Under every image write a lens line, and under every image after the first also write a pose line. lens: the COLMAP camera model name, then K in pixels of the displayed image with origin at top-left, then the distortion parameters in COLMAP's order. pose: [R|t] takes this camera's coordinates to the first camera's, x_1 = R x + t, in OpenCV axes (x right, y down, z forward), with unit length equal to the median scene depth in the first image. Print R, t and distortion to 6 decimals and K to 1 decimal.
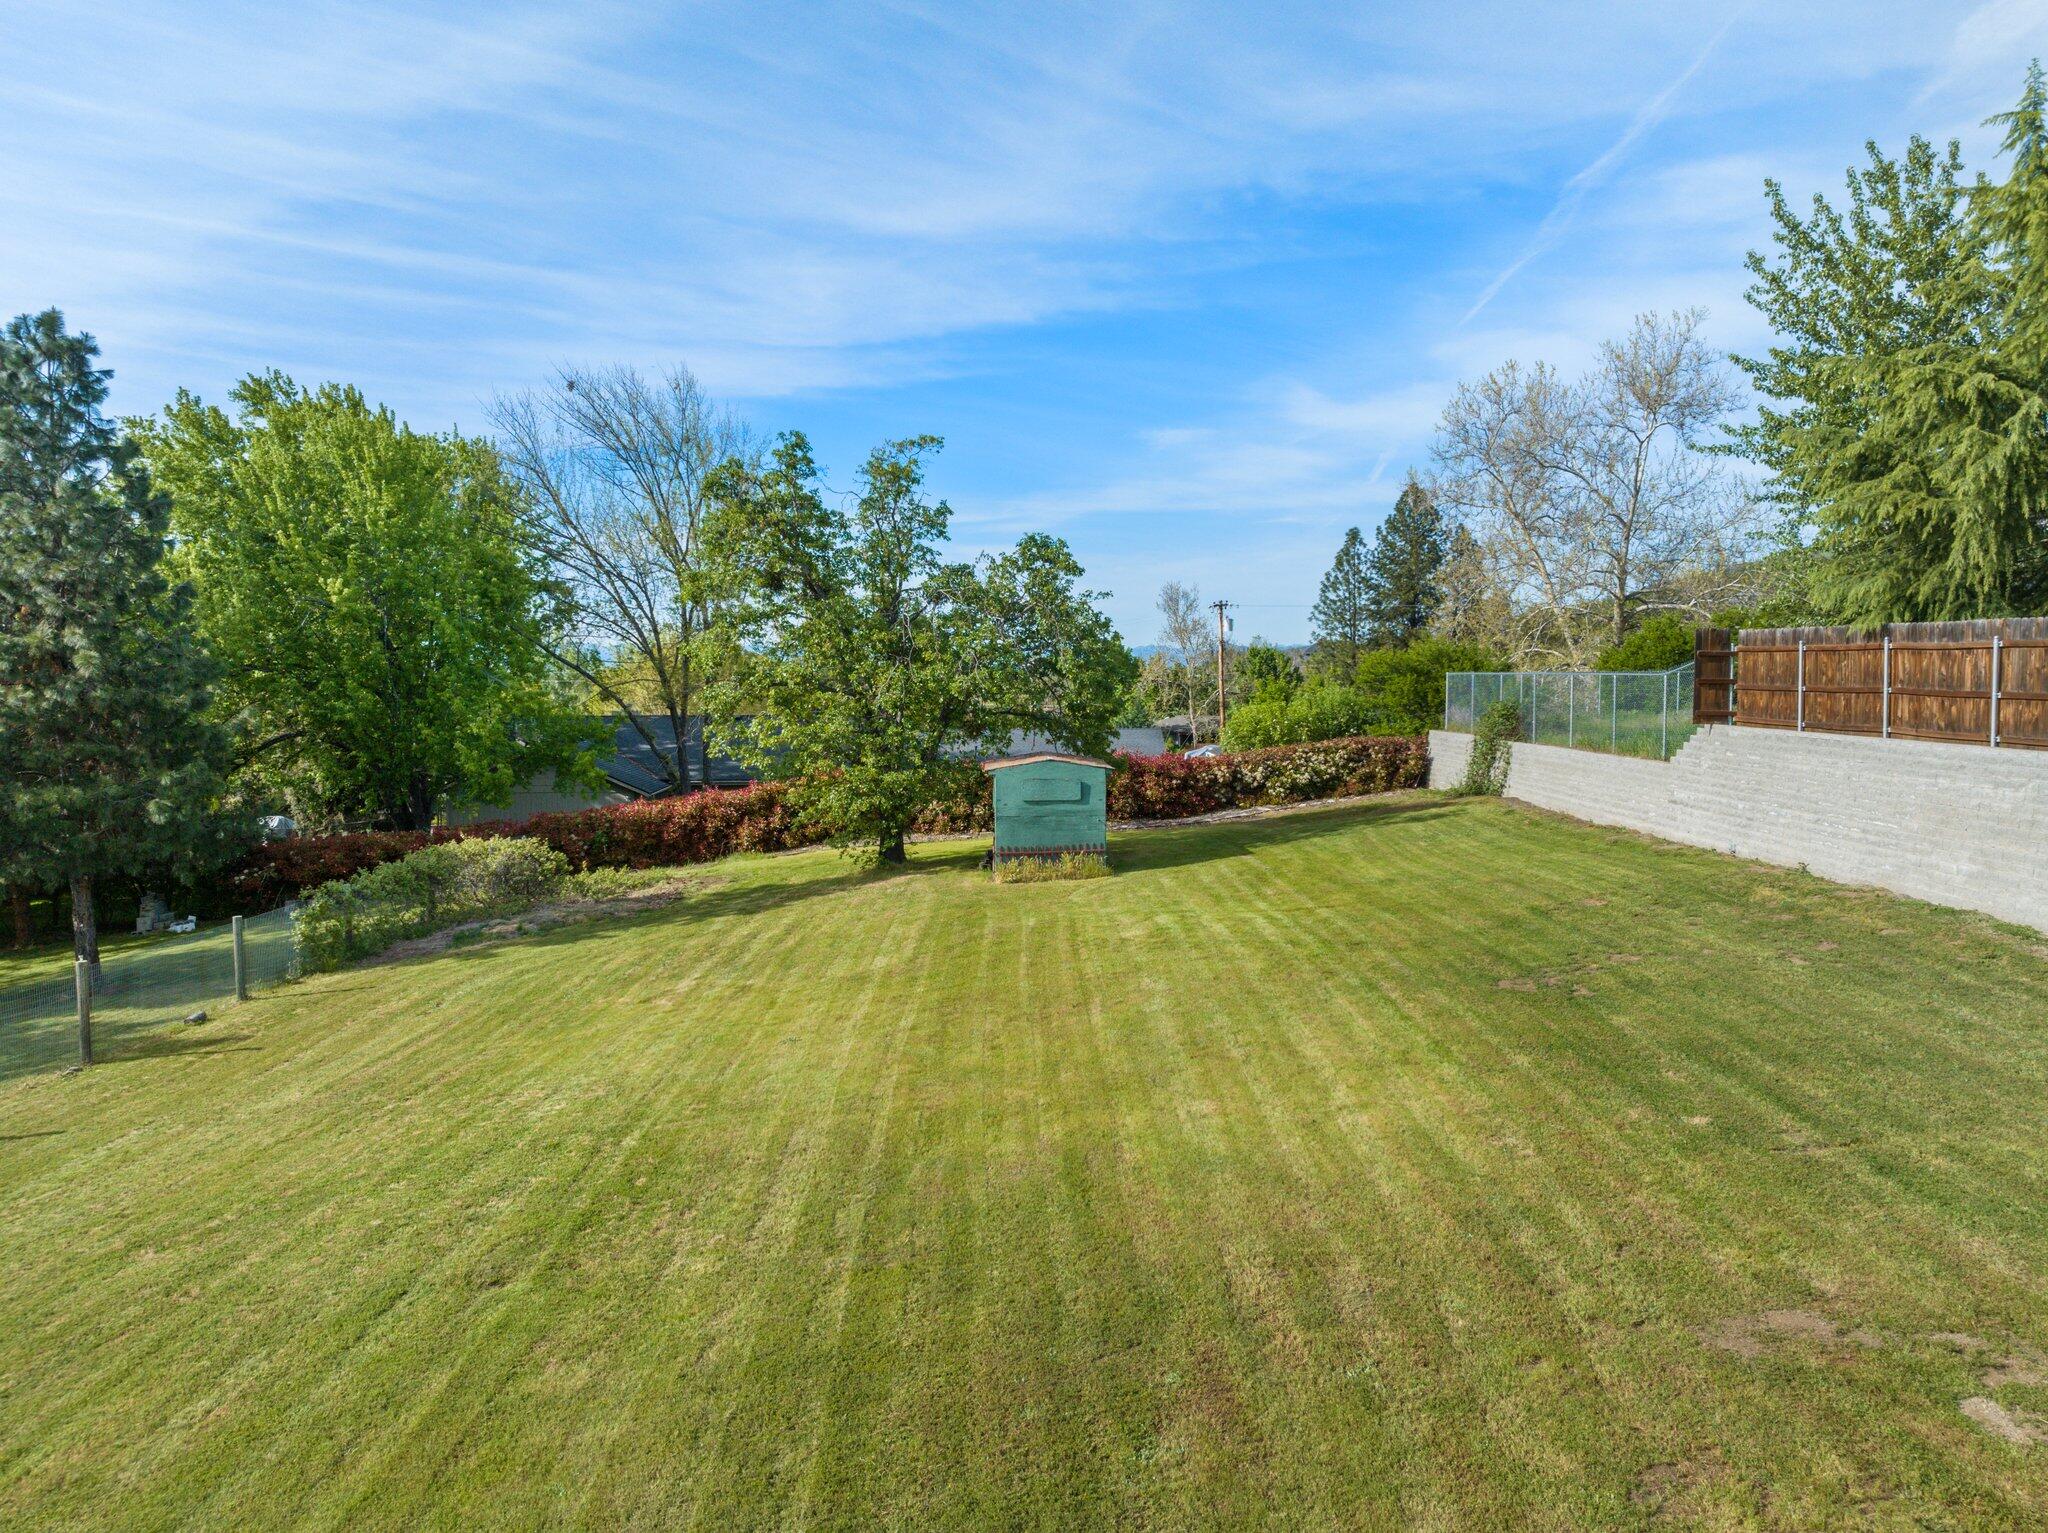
lens RADIAL K [[1428.5, 0, 1021.2], [0, 1428.5, 762.1], [0, 0, 1]] dist [0.003800, 0.000818]
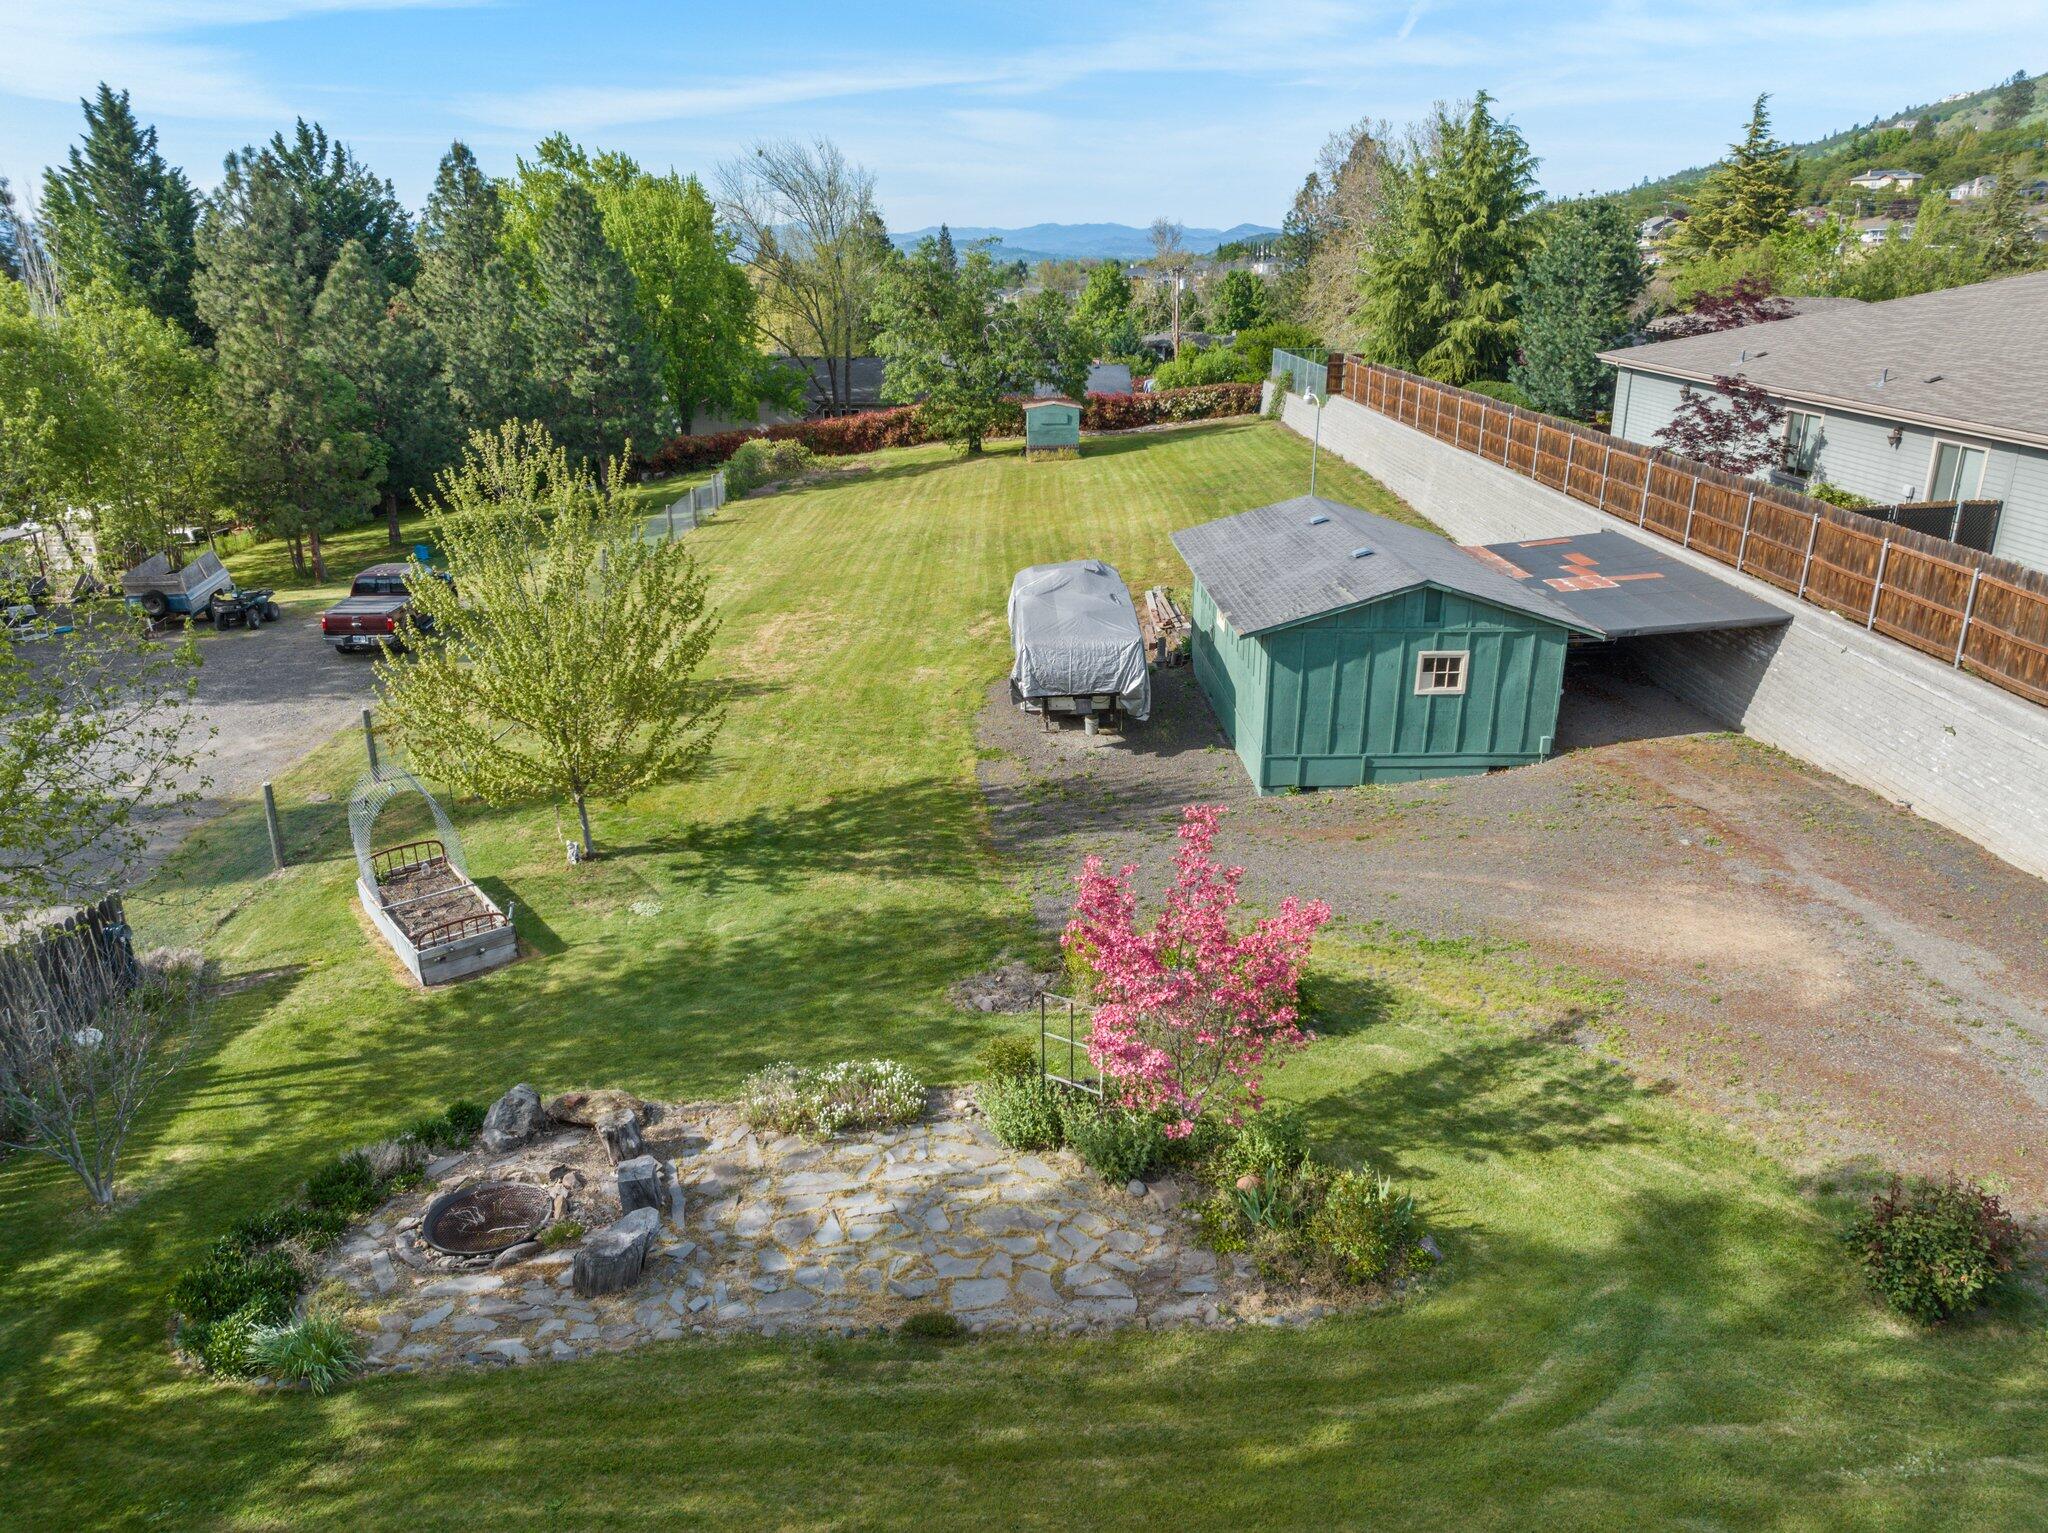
lens RADIAL K [[1480.4, 0, 1020.7], [0, 1480.4, 756.6], [0, 0, 1]] dist [-0.044869, 0.002307]
pose [[0.999982, 0.005501, -0.002504, -0.015940], [-0.004633, 0.963754, 0.266751, -0.062315], [0.003880, -0.266735, 0.963762, -0.965251]]
